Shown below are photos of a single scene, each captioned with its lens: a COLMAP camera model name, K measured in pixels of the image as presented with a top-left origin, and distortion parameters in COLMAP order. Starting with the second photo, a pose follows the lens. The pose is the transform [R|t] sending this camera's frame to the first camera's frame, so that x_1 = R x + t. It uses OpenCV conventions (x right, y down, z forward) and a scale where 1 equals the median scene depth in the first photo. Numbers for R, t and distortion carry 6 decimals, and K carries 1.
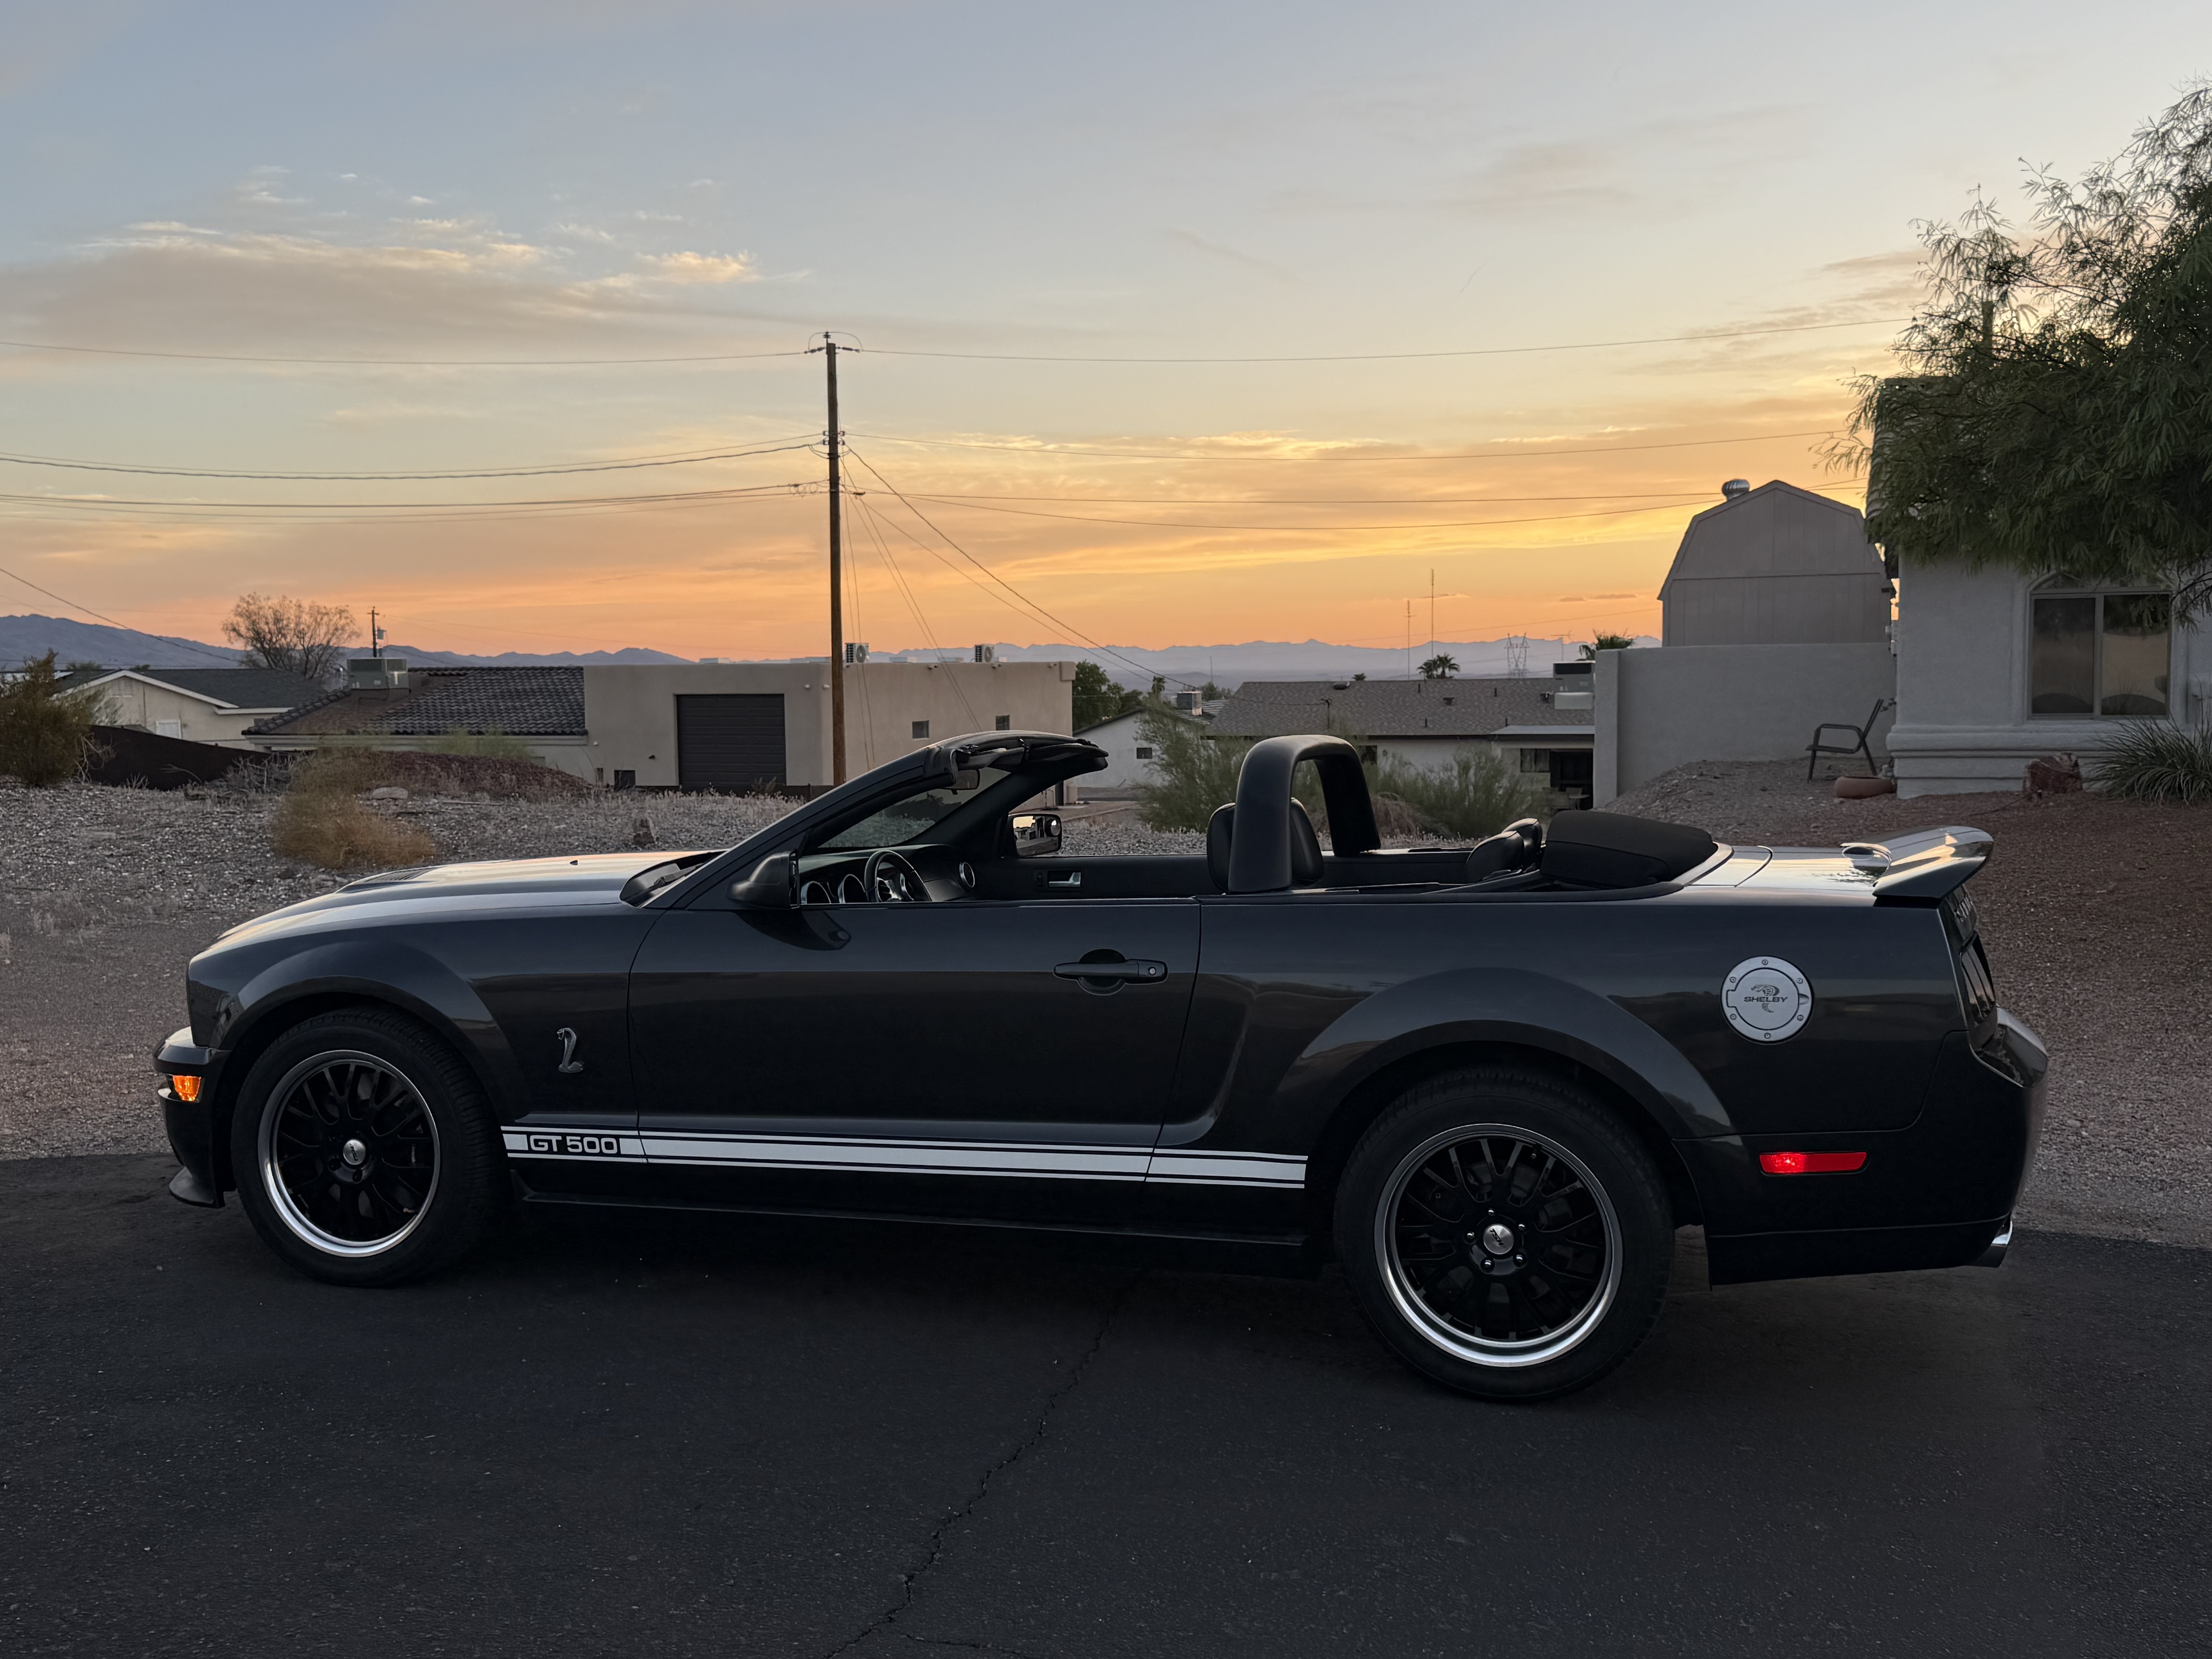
lens RADIAL K [[2118.0, 0, 1115.4], [0, 2118.0, 851.9], [0, 0, 1]] dist [0.087177, 0.000000]
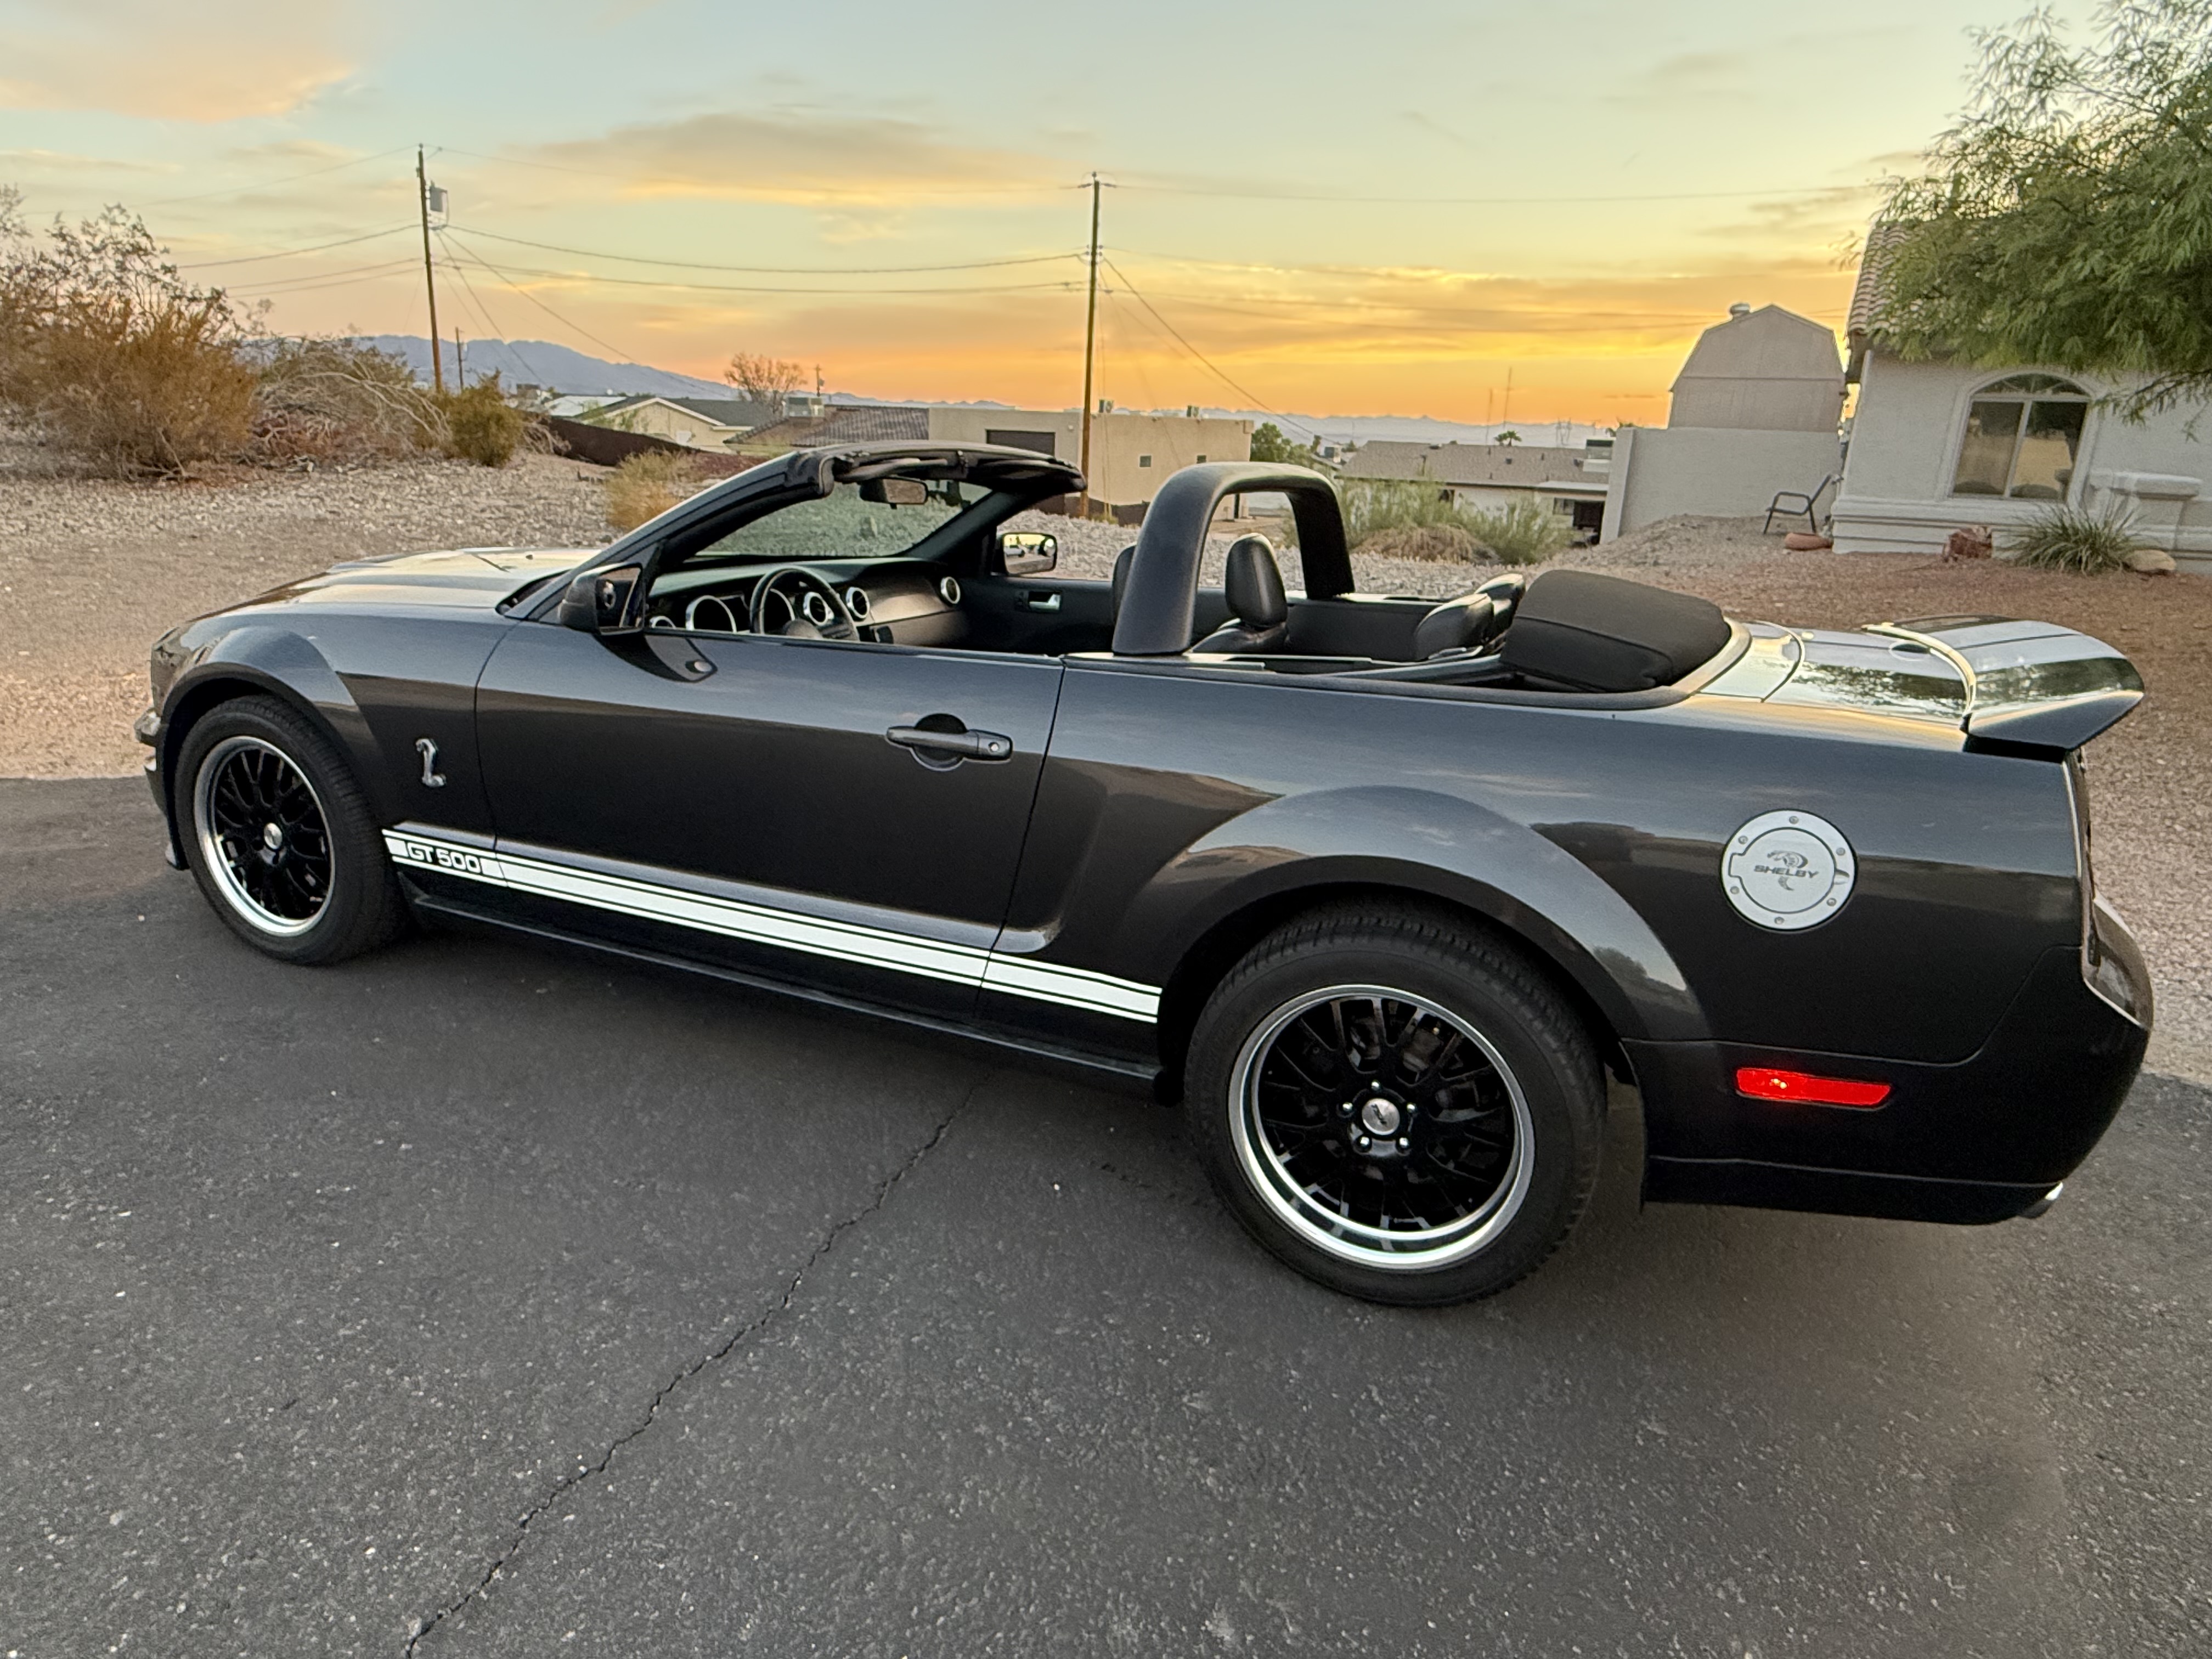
lens RADIAL K [[1308.8, 0, 1086.3], [0, 1308.8, 830.4], [0, 0, 1]] dist [-0.005134, 0.008641]
pose [[0.987594, 0.090677, -0.128205, 0.048924], [-0.061242, 0.974189, 0.217266, -0.009873], [0.144596, -0.206719, 0.967656, 0.208986]]
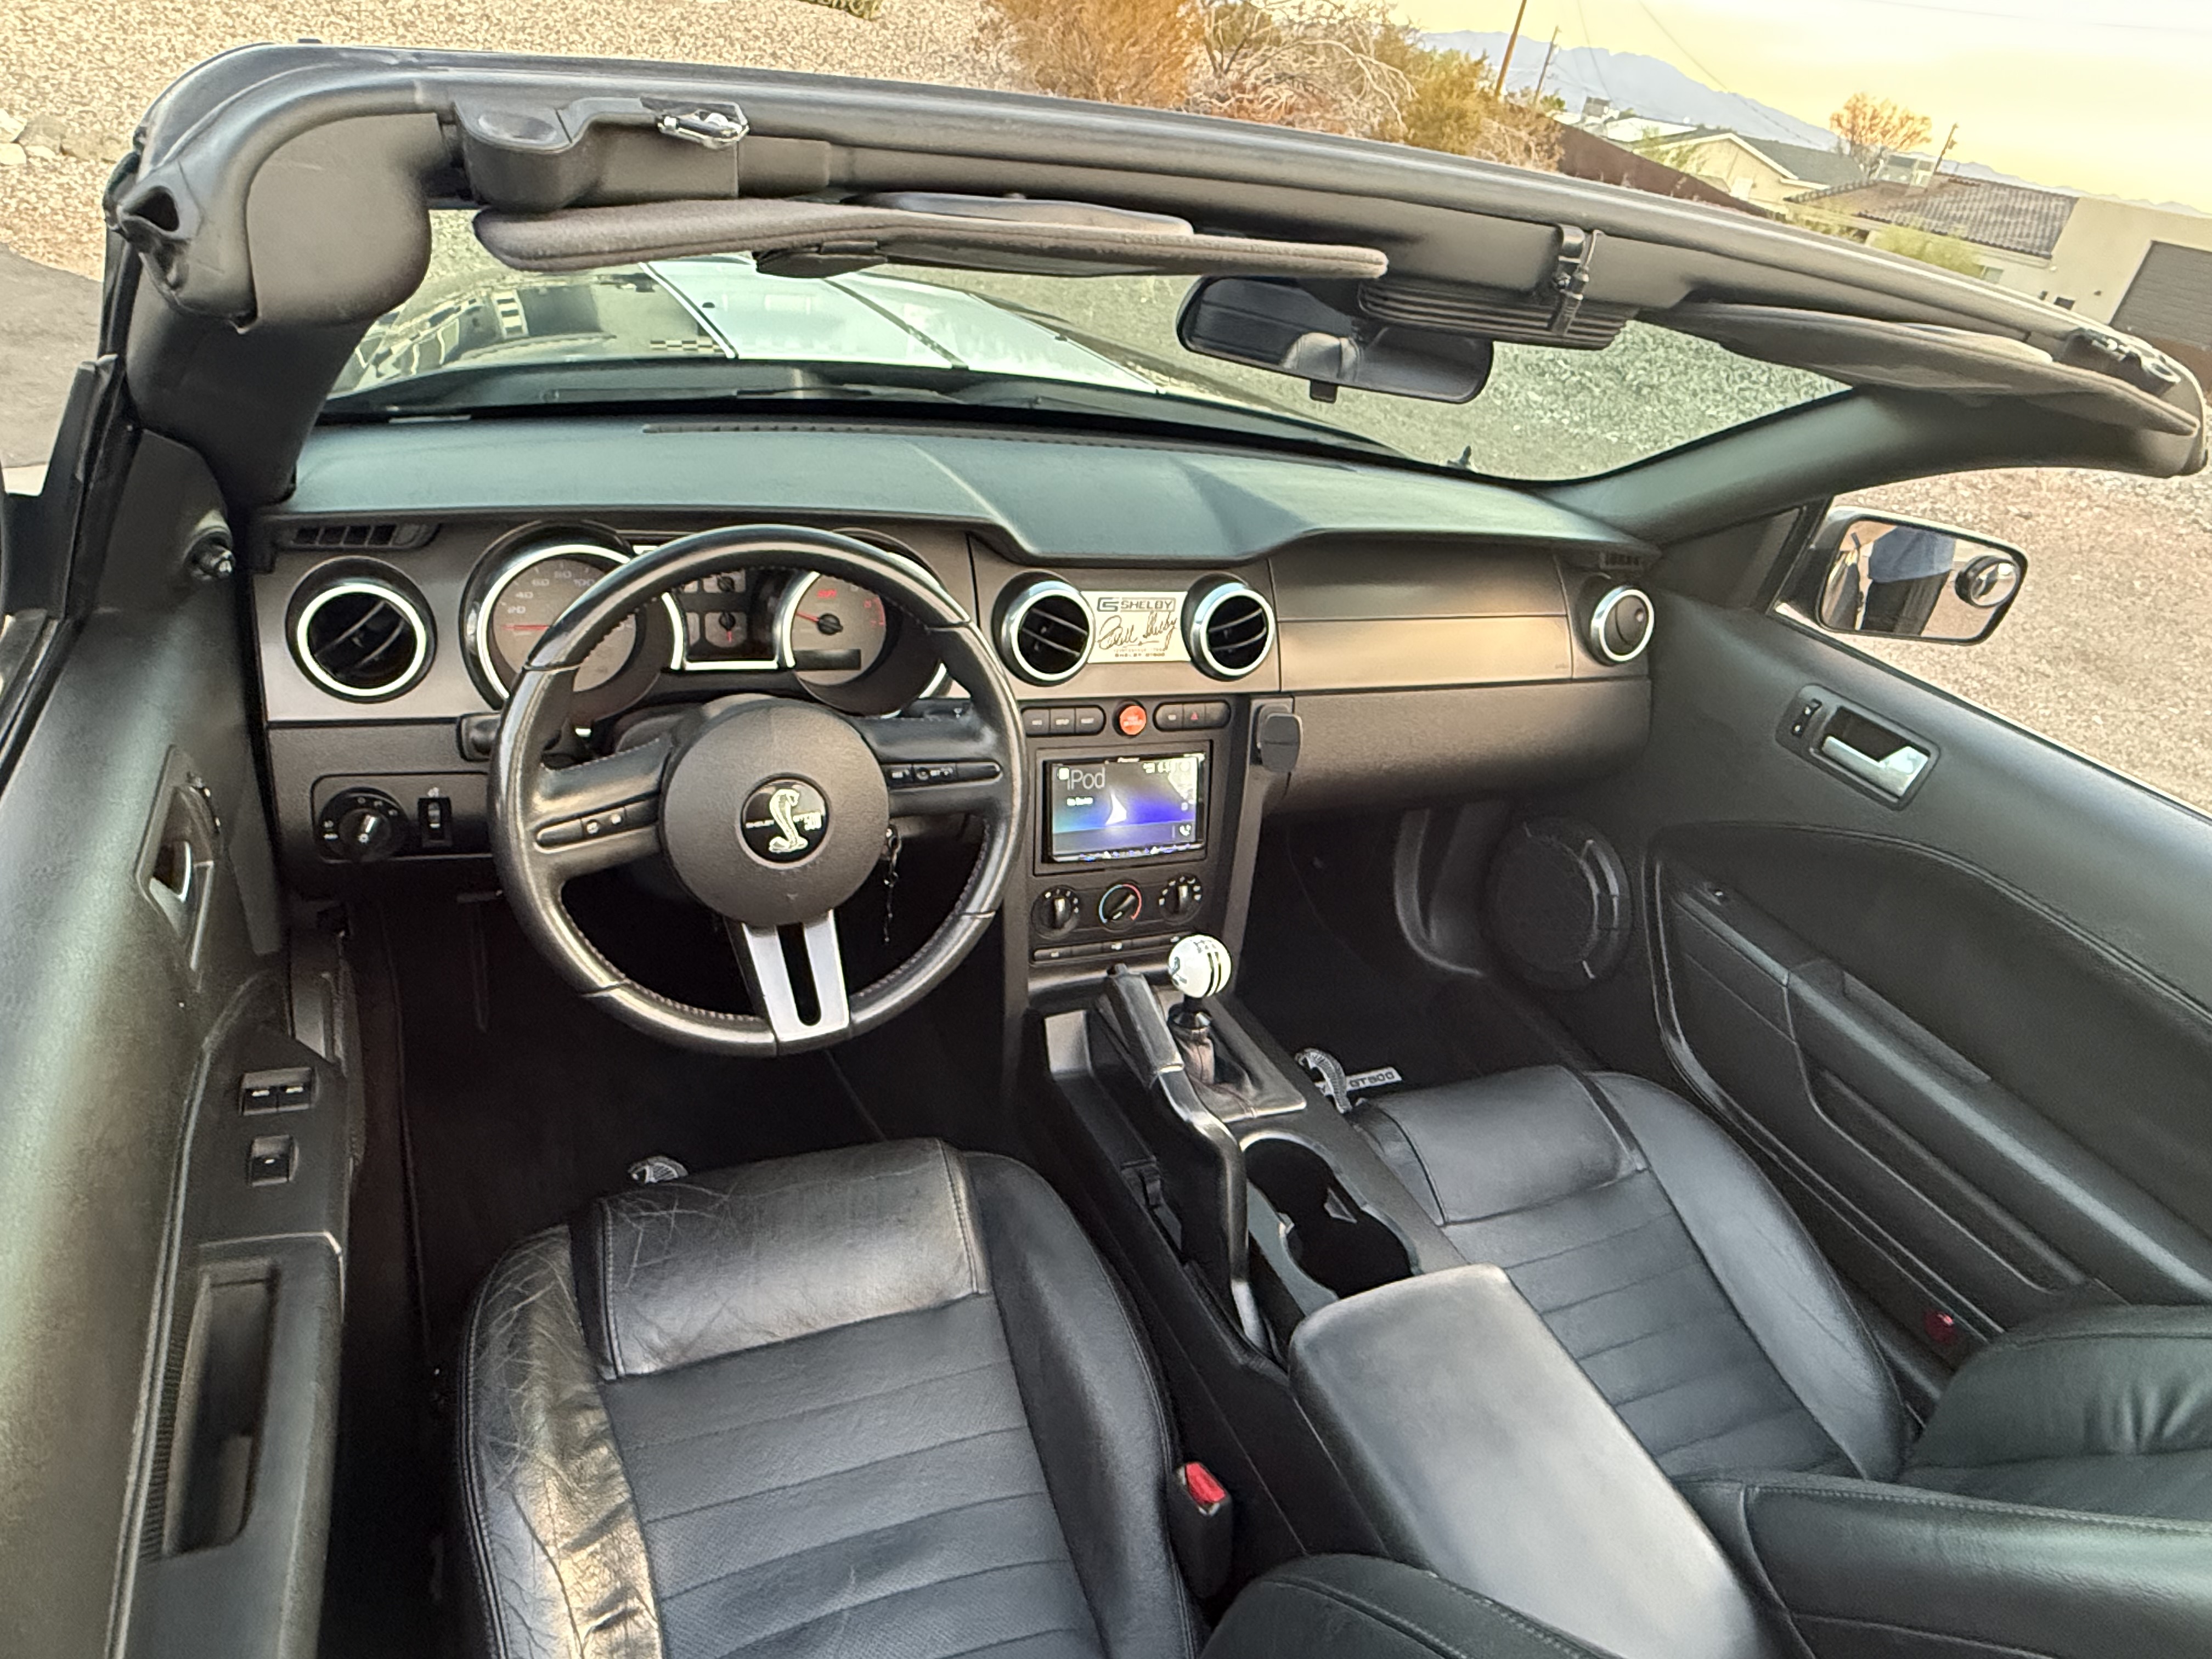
lens RADIAL K [[1308.8, 0, 1111.4], [0, 1308.8, 825.1], [0, 0, 1]] dist [-0.005134, 0.008641]
pose [[0.638172, 0.494886, -0.589766, 0.015139], [-0.231351, 0.853900, 0.466188, -0.026021], [0.734311, -0.161065, 0.659428, 0.435969]]
